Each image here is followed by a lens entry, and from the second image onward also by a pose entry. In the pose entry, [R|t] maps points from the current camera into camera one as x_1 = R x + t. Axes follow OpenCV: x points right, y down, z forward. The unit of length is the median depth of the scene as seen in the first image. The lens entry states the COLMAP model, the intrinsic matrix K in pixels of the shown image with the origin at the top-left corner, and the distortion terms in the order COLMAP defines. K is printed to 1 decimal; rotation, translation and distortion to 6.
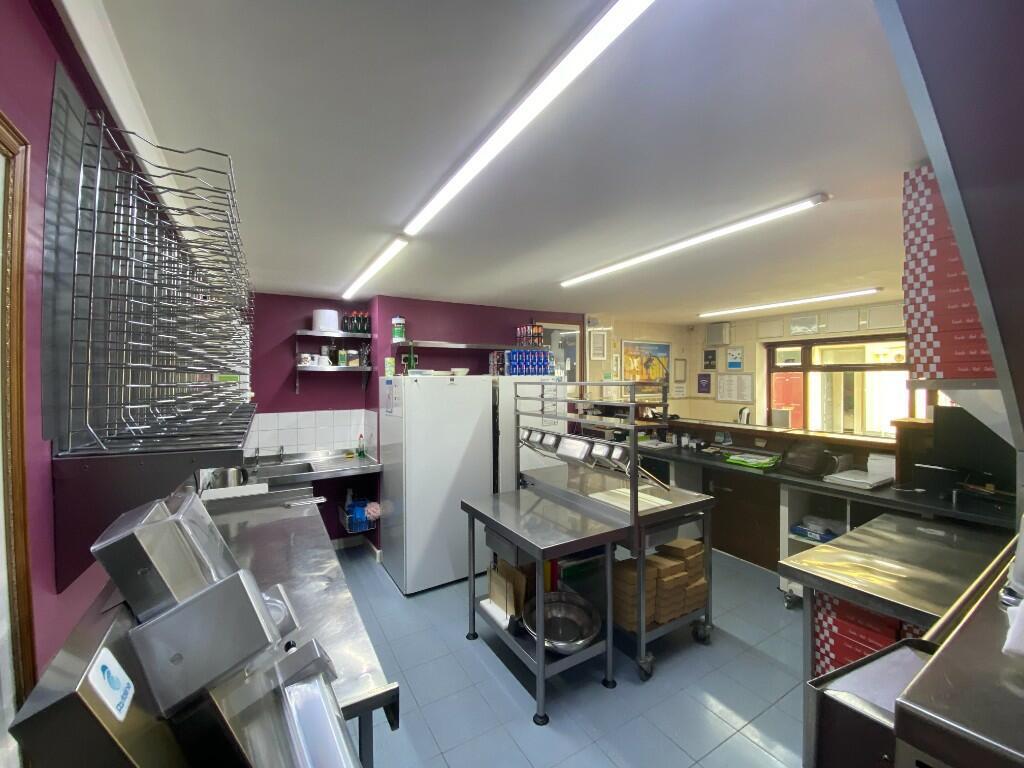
lens RADIAL K [[407.1, 0, 511.1], [0, 407.1, 379.7], [0, 0, 1]] dist [0.020617, -0.021305]
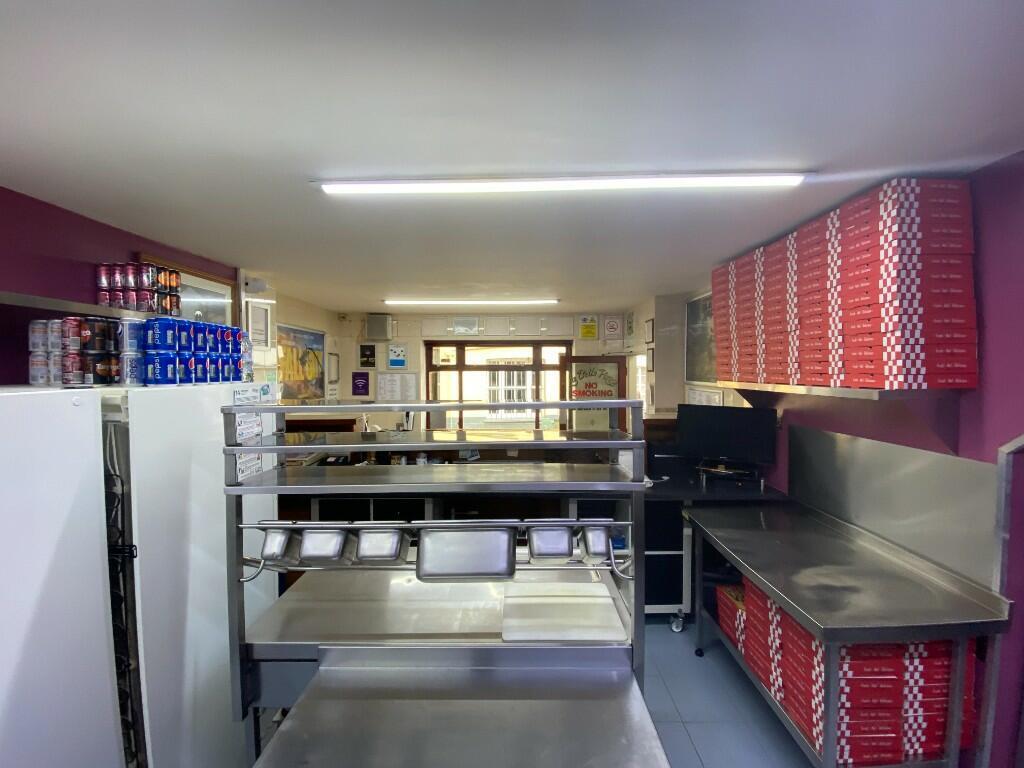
lens RADIAL K [[407.1, 0, 511.1], [0, 407.1, 379.7], [0, 0, 1]] dist [0.020617, -0.021305]
pose [[0.525365, -0.016364, 0.850719, -0.101840], [0.005749, 0.999860, 0.015682, -0.013539], [-0.850857, -0.003348, 0.525386, 0.366113]]
